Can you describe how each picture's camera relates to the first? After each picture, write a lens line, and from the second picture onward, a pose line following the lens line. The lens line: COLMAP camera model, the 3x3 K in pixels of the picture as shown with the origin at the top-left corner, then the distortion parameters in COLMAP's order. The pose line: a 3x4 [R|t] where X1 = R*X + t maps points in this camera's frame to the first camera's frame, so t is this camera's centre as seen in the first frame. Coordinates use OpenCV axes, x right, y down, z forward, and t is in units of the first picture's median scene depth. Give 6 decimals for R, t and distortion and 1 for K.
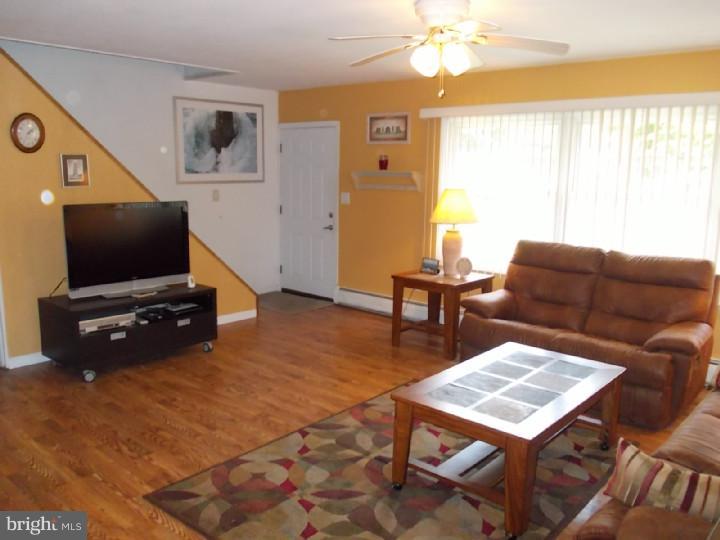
lens RADIAL K [[606.5, 0, 357.6], [0, 606.5, 272.3], [0, 0, 1]] dist [-0.029373, 0.018563]
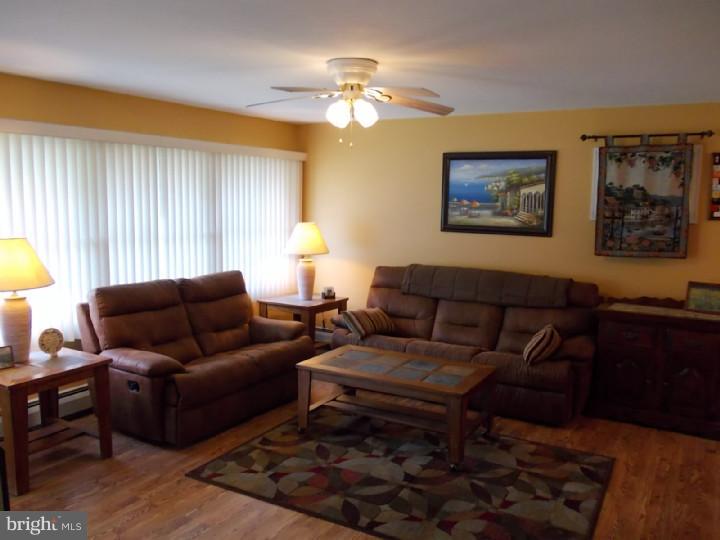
lens RADIAL K [[606.5, 0, 357.9], [0, 606.5, 269.6], [0, 0, 1]] dist [-0.029373, 0.018563]
pose [[-0.191541, -0.149553, 0.970024, -0.858461], [0.141368, 0.973813, 0.178052, -0.247285], [-0.971250, 0.171234, -0.165384, 1.079972]]
